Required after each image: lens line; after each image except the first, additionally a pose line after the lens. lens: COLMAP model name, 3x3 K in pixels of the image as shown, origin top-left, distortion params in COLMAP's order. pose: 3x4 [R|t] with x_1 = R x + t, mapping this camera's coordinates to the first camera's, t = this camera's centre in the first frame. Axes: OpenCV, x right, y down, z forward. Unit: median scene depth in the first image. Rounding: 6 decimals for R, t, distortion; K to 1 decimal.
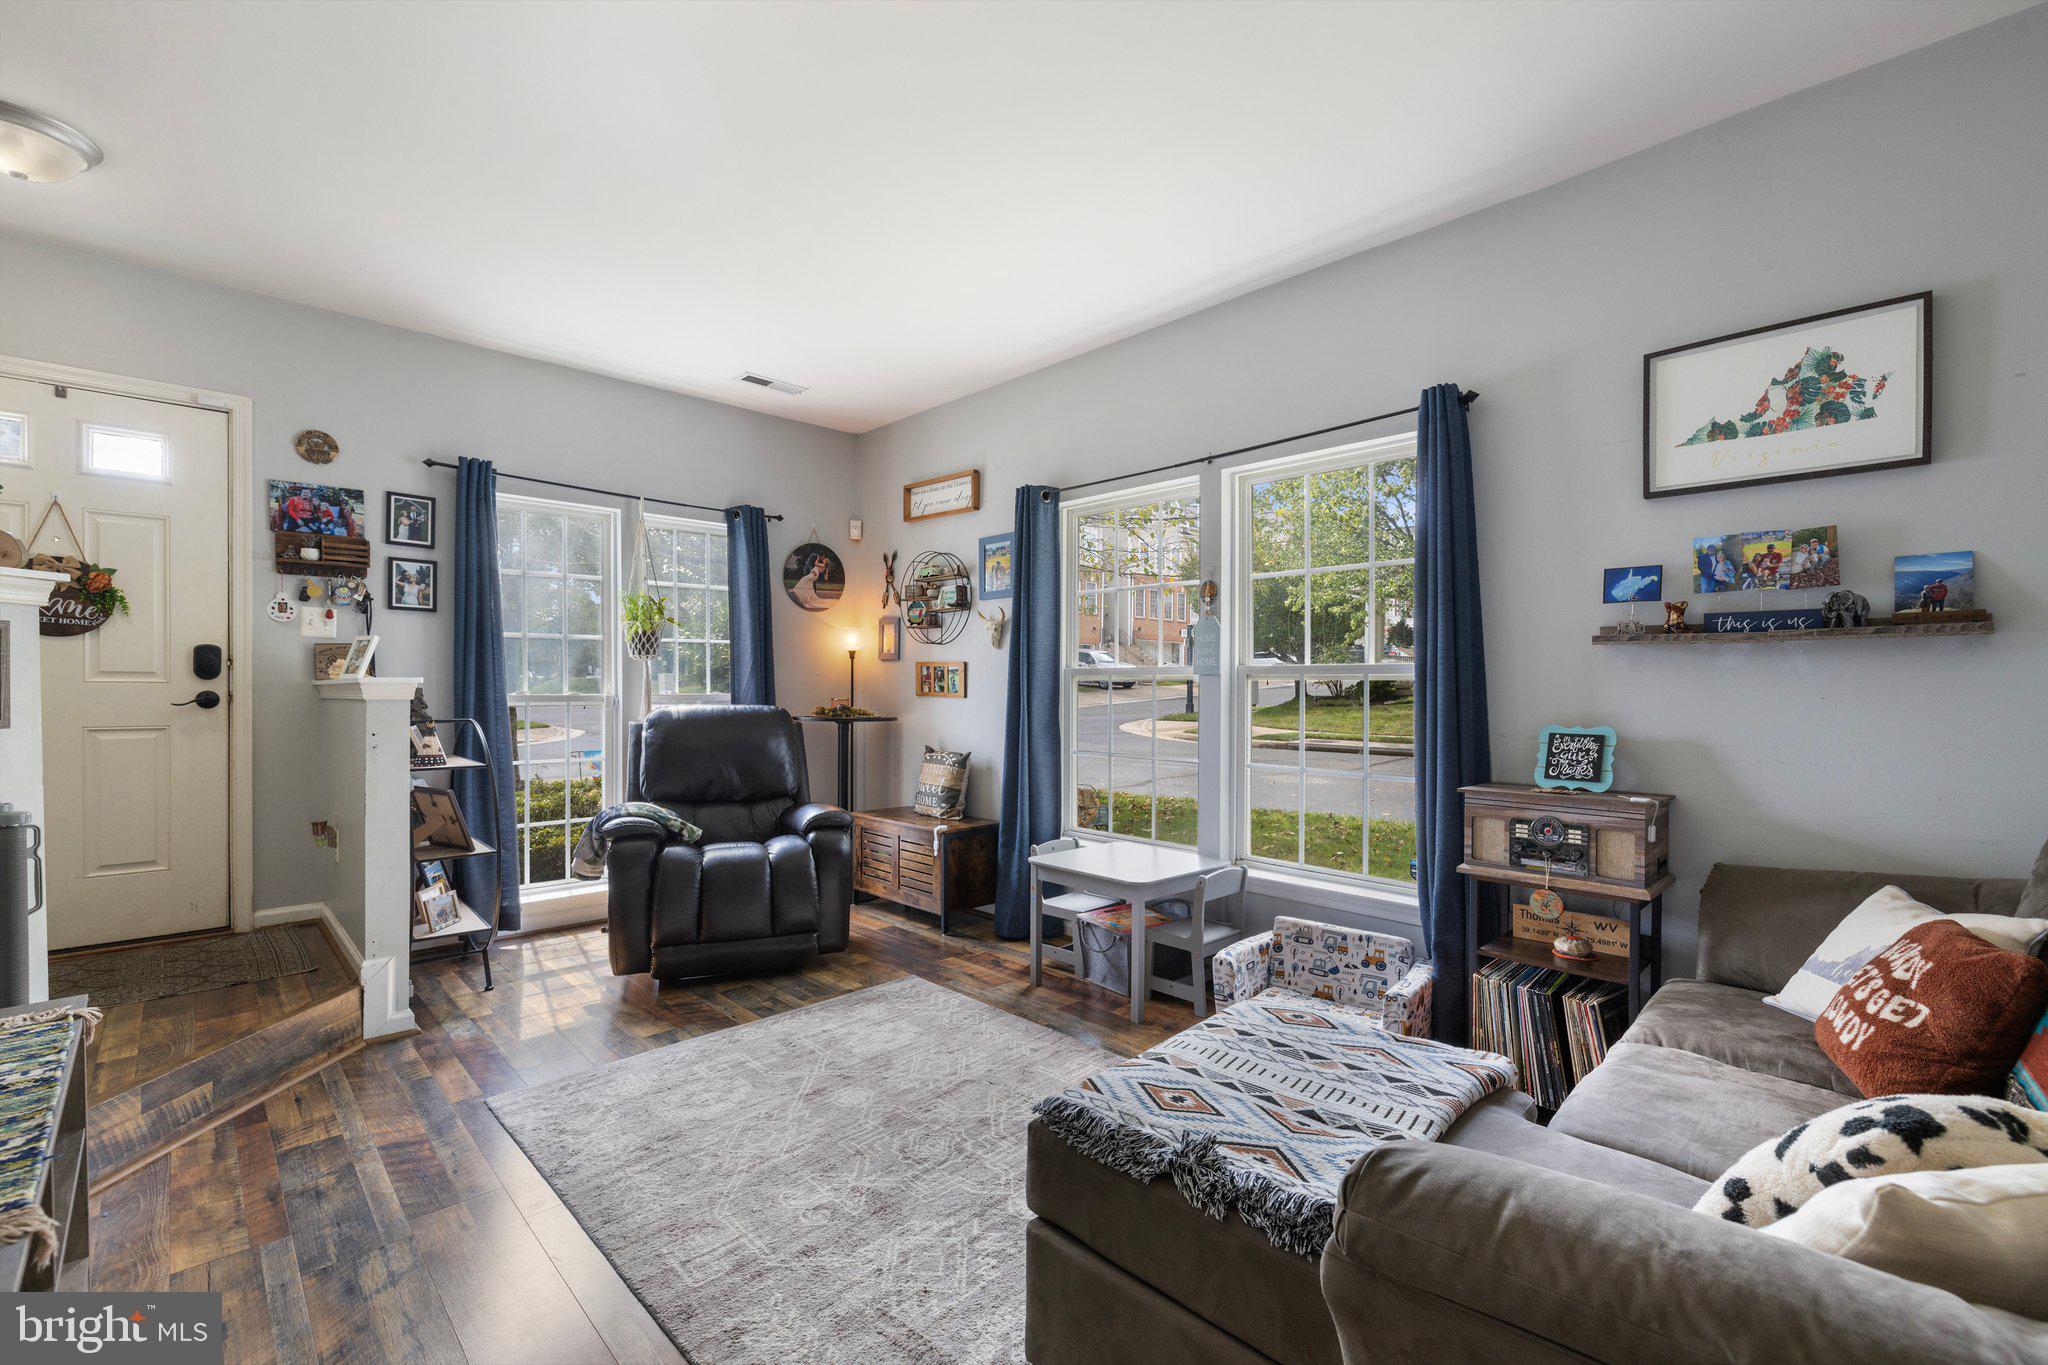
lens RADIAL K [[883.7, 0, 985.8], [0, 883.7, 676.5], [0, 0, 1]] dist [0.008493, -0.000307]
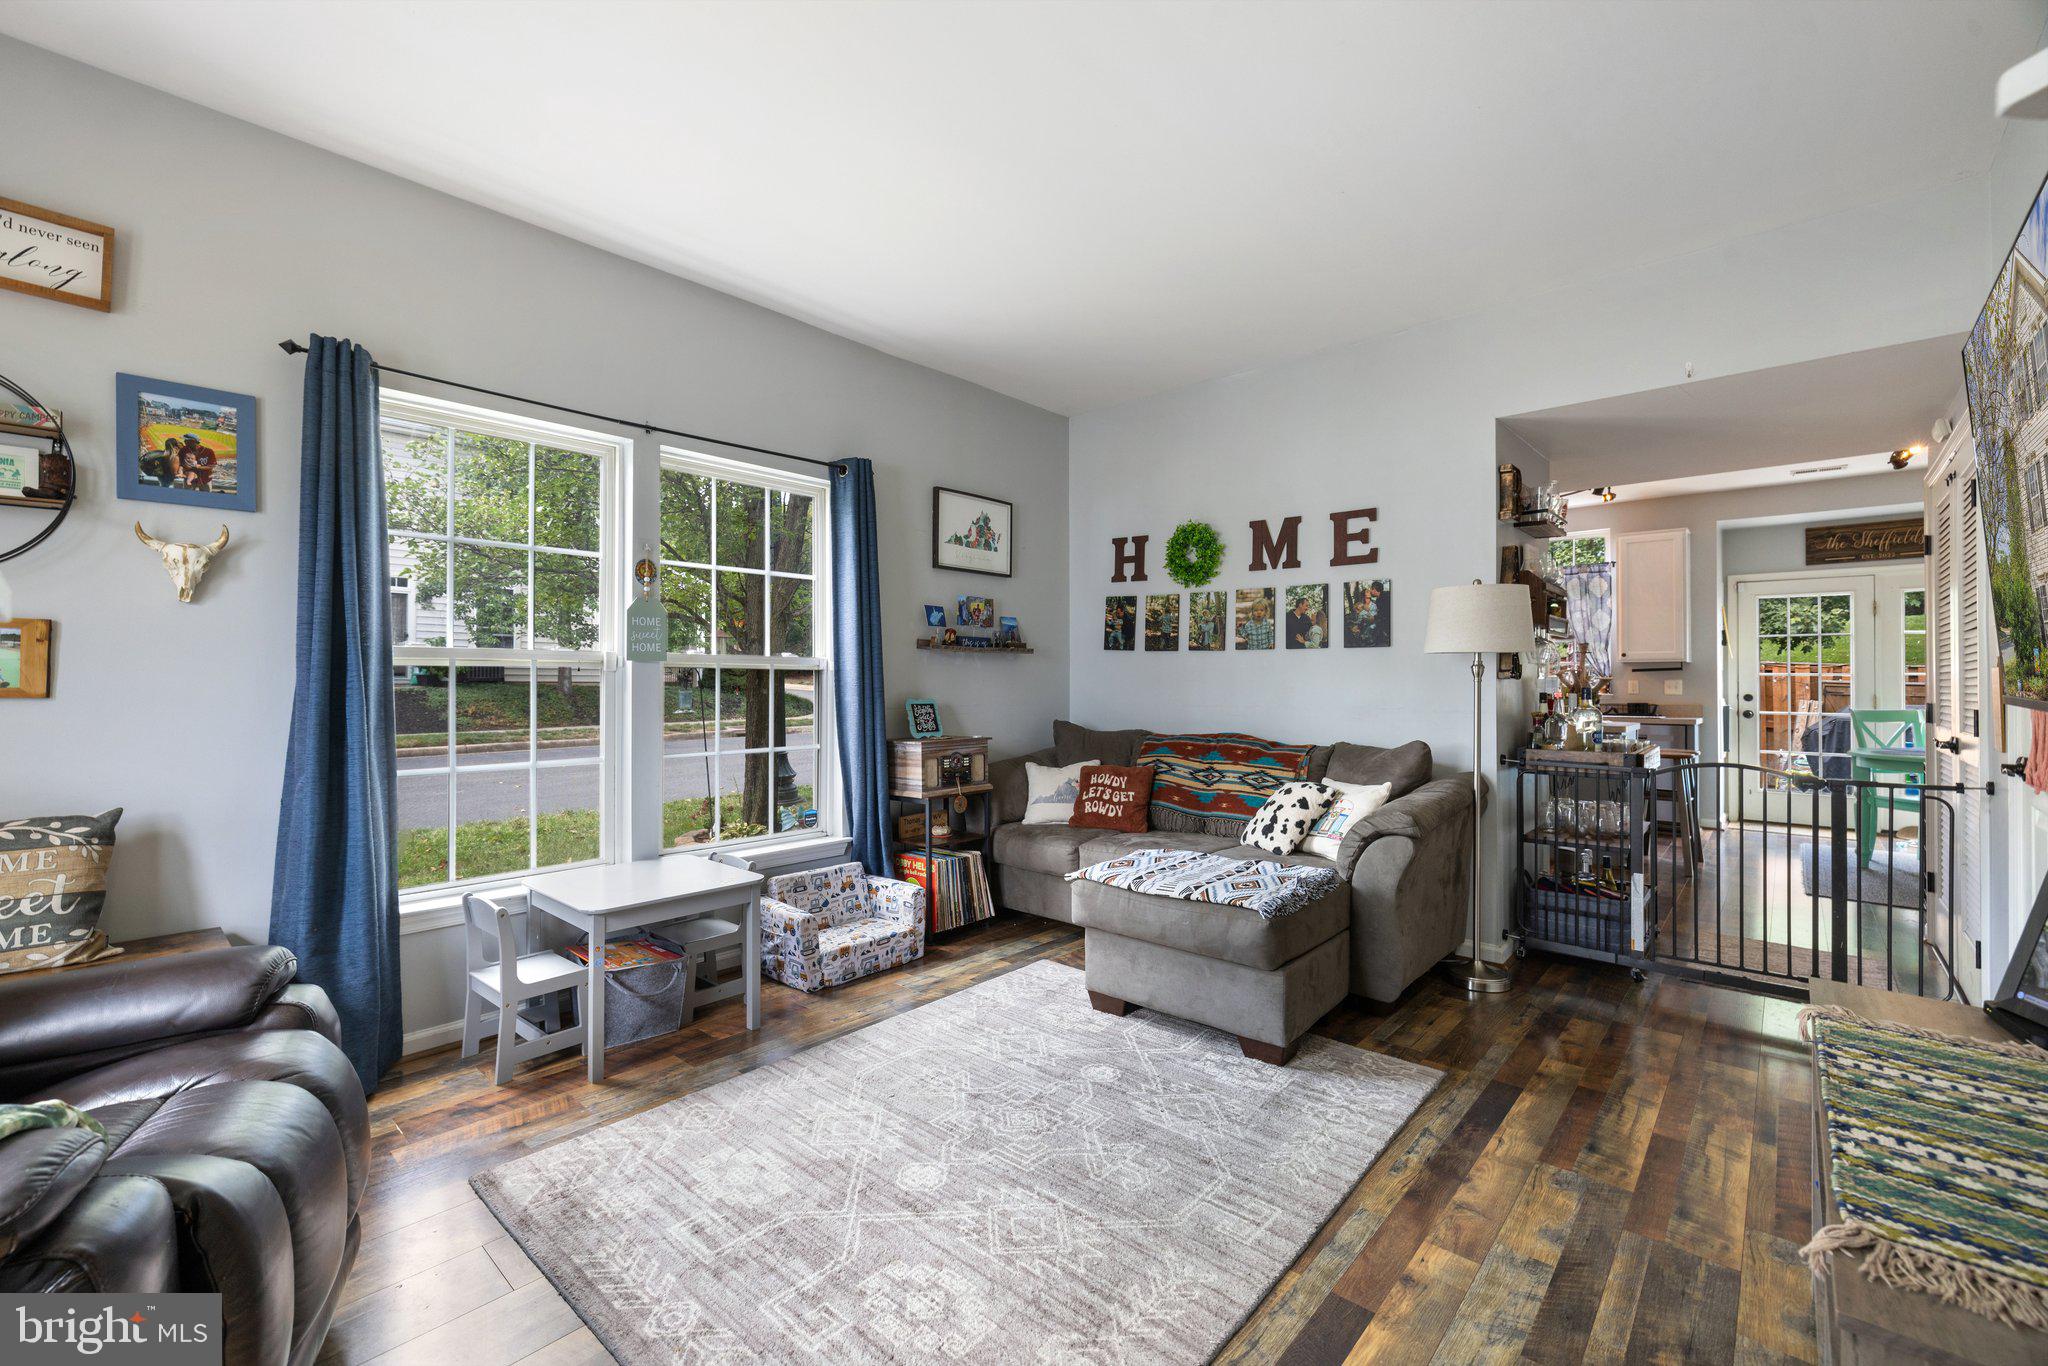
lens RADIAL K [[863.4, 0, 1008.4], [0, 863.4, 670.0], [0, 0, 1]] dist [-0.004469, 0.001403]
pose [[-0.088042, 0.013073, 0.996031, -1.111559], [-0.004874, 0.999896, -0.013555, 0.026550], [-0.996105, -0.006048, -0.087969, 1.165966]]
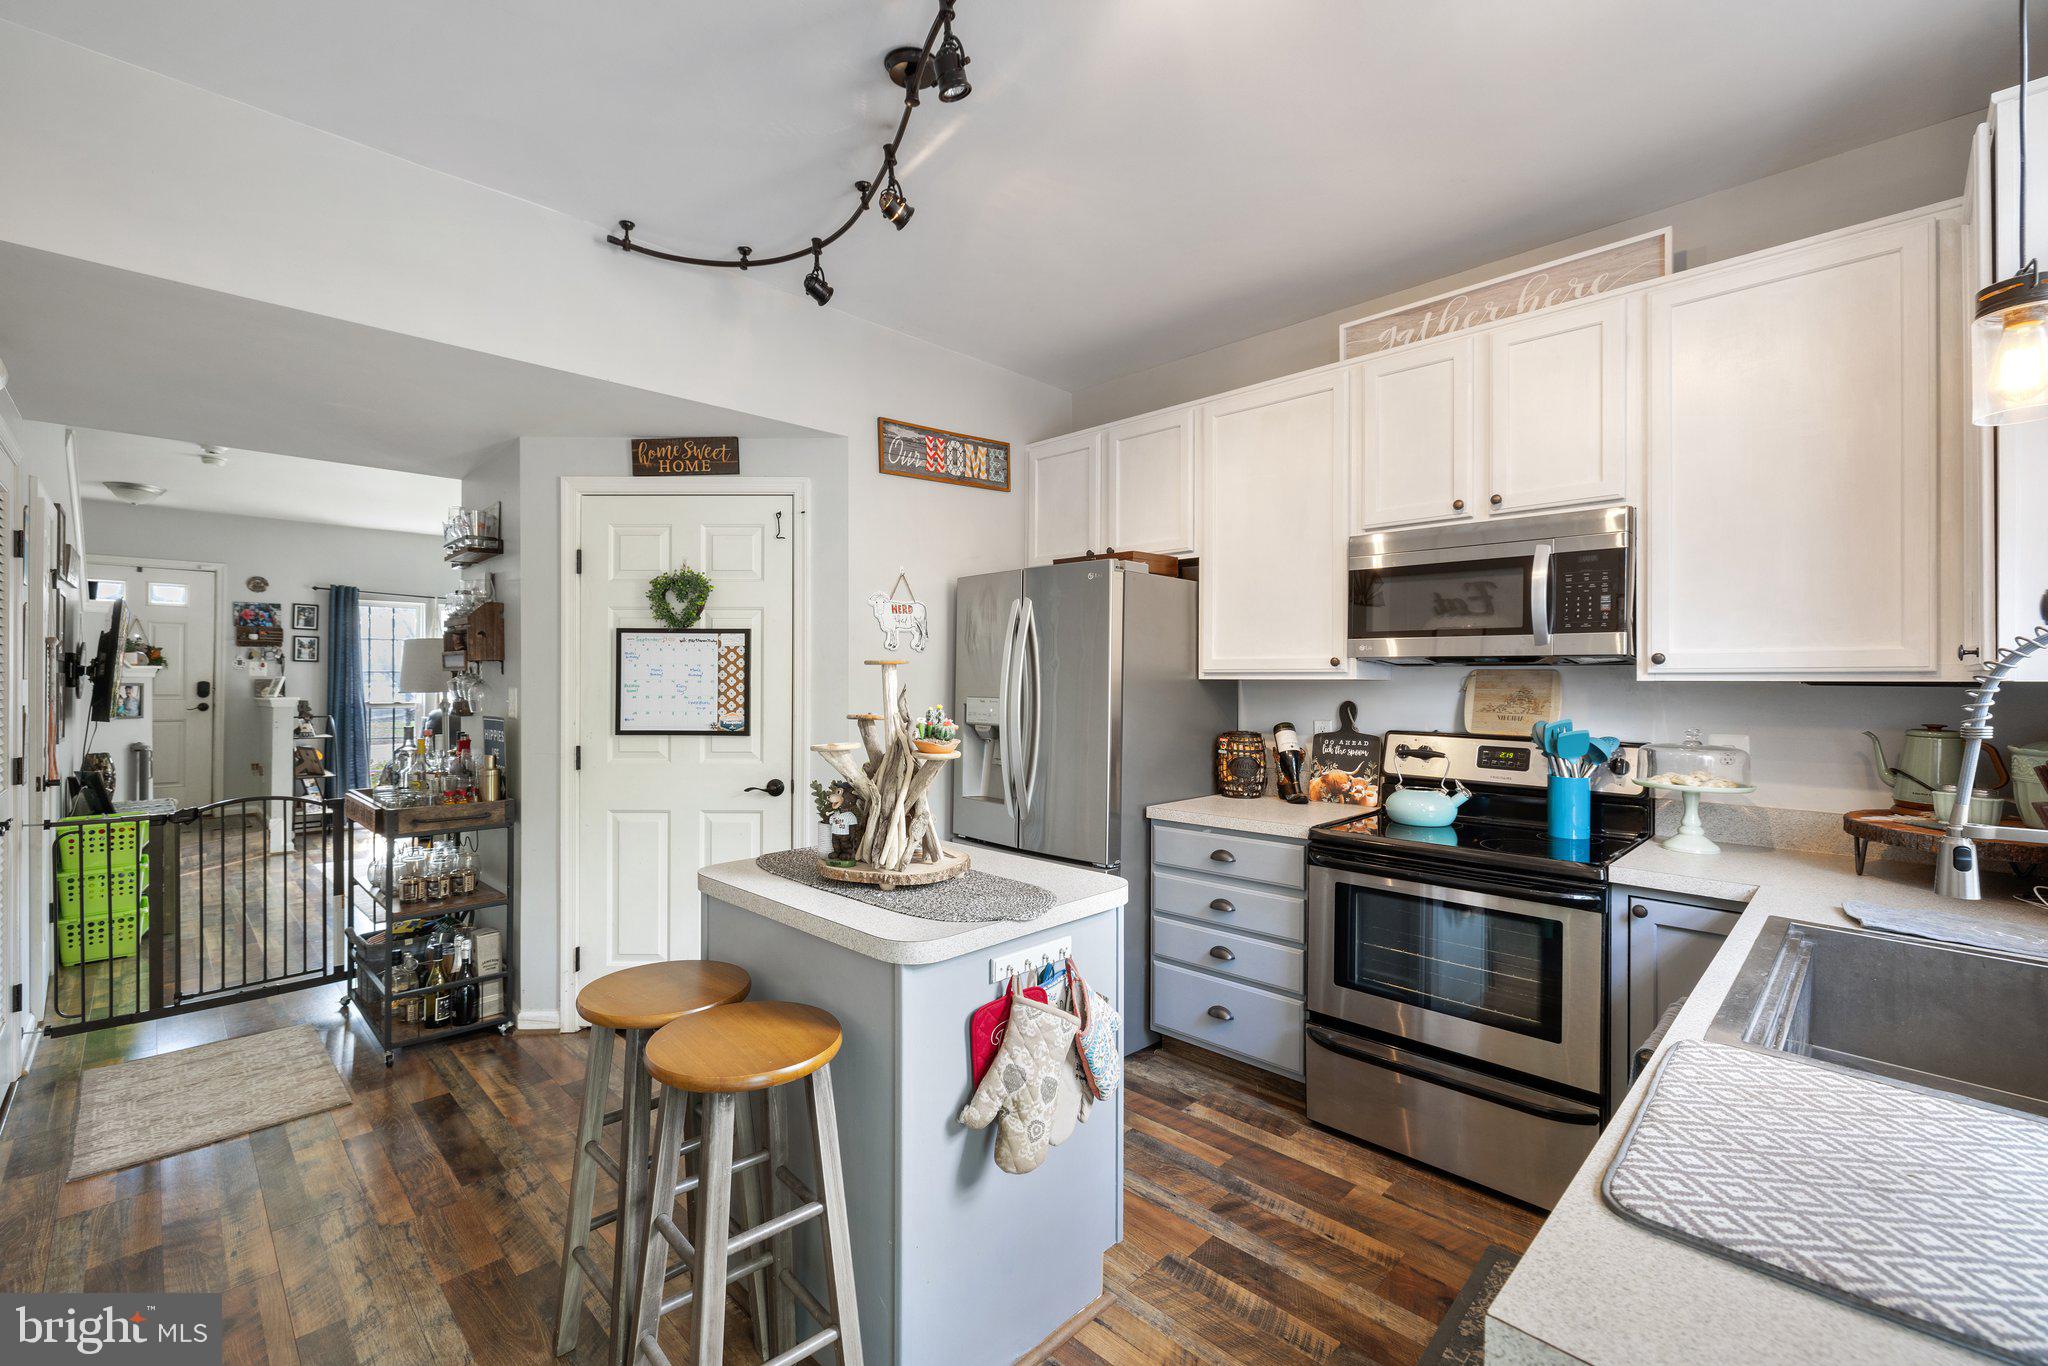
lens RADIAL K [[883.7, 0, 979.9], [0, 883.7, 657.8], [0, 0, 1]] dist [0.008493, -0.000307]
pose [[0.999903, -0.000101, 0.013922, 0.450739], [0.000326, 0.999870, -0.016104, -0.026576], [-0.013919, 0.016107, 0.999773, -0.545863]]
